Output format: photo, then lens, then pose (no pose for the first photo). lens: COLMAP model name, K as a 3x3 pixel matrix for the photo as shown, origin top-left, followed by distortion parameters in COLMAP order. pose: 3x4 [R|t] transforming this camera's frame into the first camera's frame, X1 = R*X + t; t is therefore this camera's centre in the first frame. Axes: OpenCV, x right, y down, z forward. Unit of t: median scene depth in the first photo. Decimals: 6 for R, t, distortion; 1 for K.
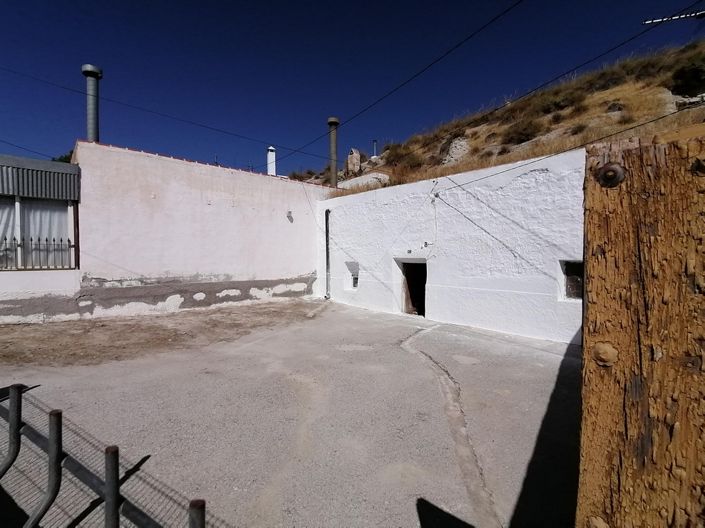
lens RADIAL K [[391.3, 0, 382.9], [0, 391.3, 263.5], [0, 0, 1]] dist [0.070996, -0.071147]
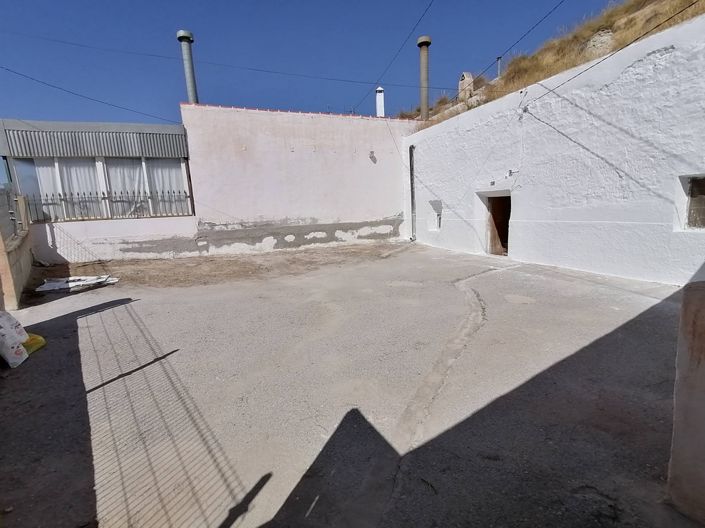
lens RADIAL K [[393.5, 0, 350.5], [0, 393.5, 283.5], [0, 0, 1]] dist [0.052206, -0.039004]
pose [[0.918606, 0.027297, -0.394231, 0.151822], [0.043295, 0.984654, 0.169063, 0.030948], [0.392796, -0.172371, 0.903327, 0.039306]]
